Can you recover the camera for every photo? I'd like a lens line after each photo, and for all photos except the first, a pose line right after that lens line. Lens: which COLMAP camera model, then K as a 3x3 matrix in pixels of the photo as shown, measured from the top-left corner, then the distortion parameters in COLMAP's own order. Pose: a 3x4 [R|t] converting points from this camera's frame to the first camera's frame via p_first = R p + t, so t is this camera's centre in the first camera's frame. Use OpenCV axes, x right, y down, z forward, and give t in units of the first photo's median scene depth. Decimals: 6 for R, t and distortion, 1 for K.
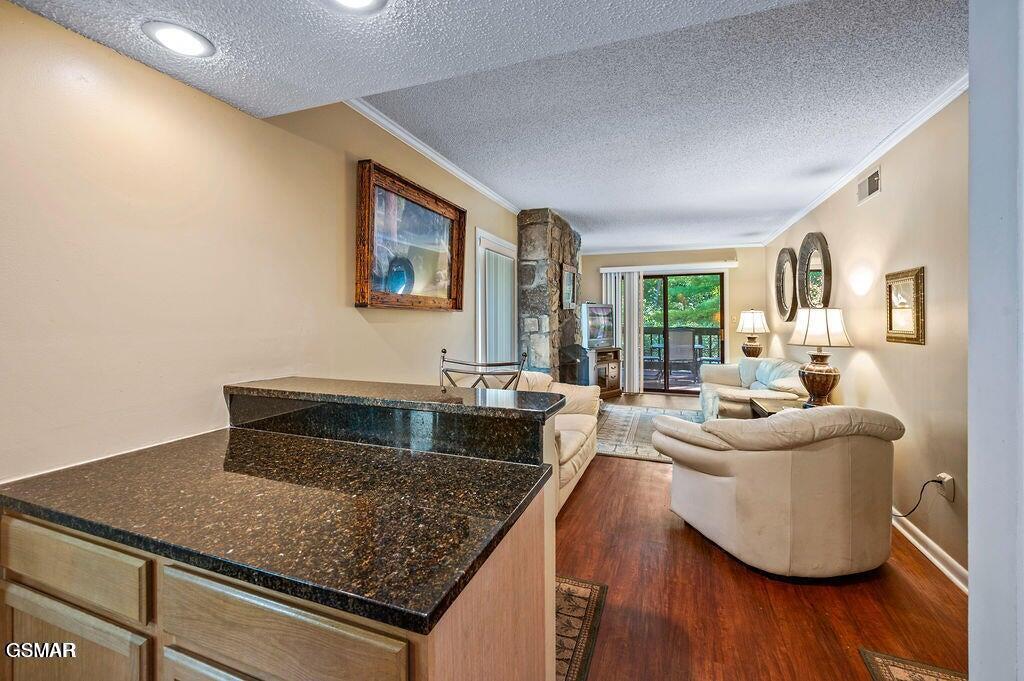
lens RADIAL K [[418.3, 0, 516.4], [0, 418.3, 312.5], [0, 0, 1]] dist [0.001811, -0.000468]
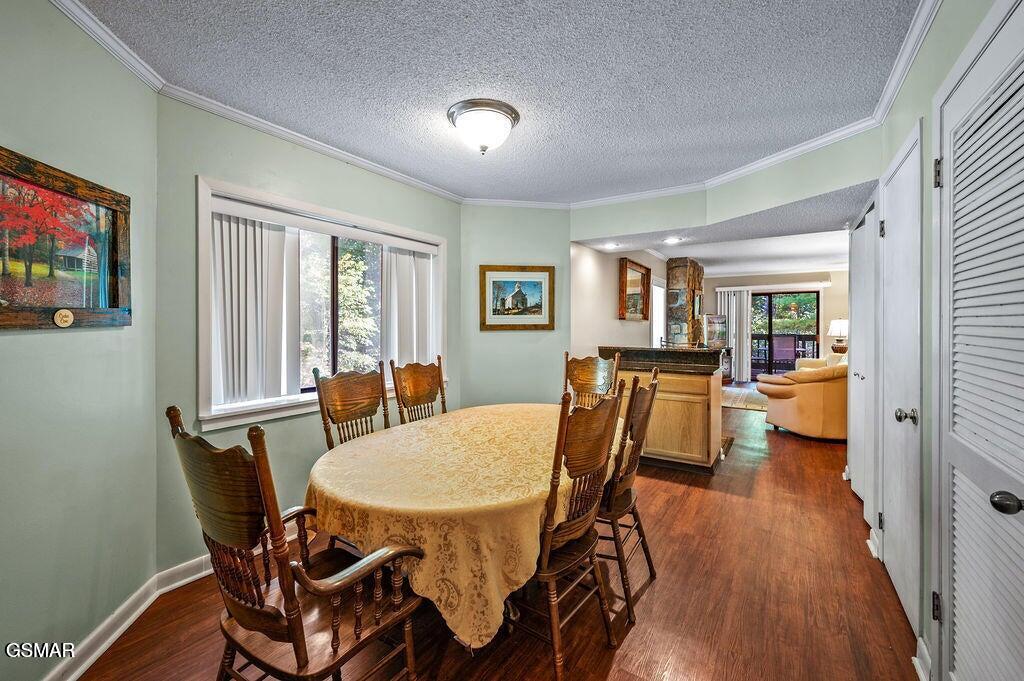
lens RADIAL K [[418.3, 0, 515.4], [0, 418.3, 329.5], [0, 0, 1]] dist [0.001811, -0.000468]
pose [[0.976663, 0.003346, -0.214753, -0.193913], [0.000756, 0.999819, 0.019014, -0.000048], [0.214778, -0.018733, 0.976483, -0.624227]]
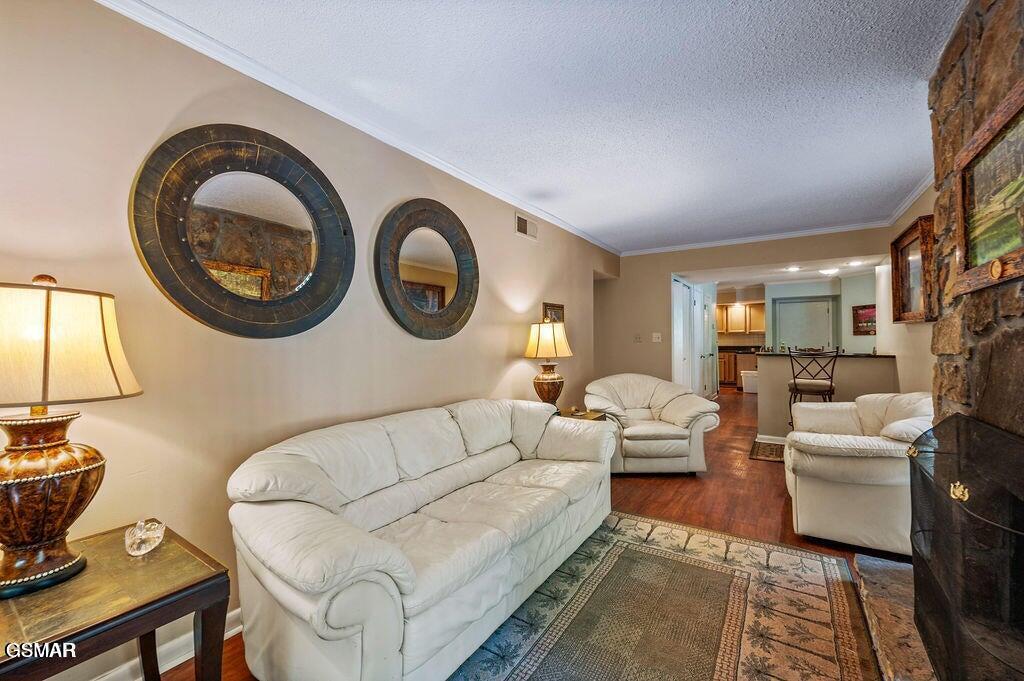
lens RADIAL K [[418.3, 0, 517.4], [0, 418.3, 339.7], [0, 0, 1]] dist [0.001811, -0.000468]
pose [[-0.977776, 0.005727, 0.209573, 0.375625], [0.004657, 0.999973, -0.005598, 0.025146], [-0.209600, -0.004498, -0.977777, 1.350141]]
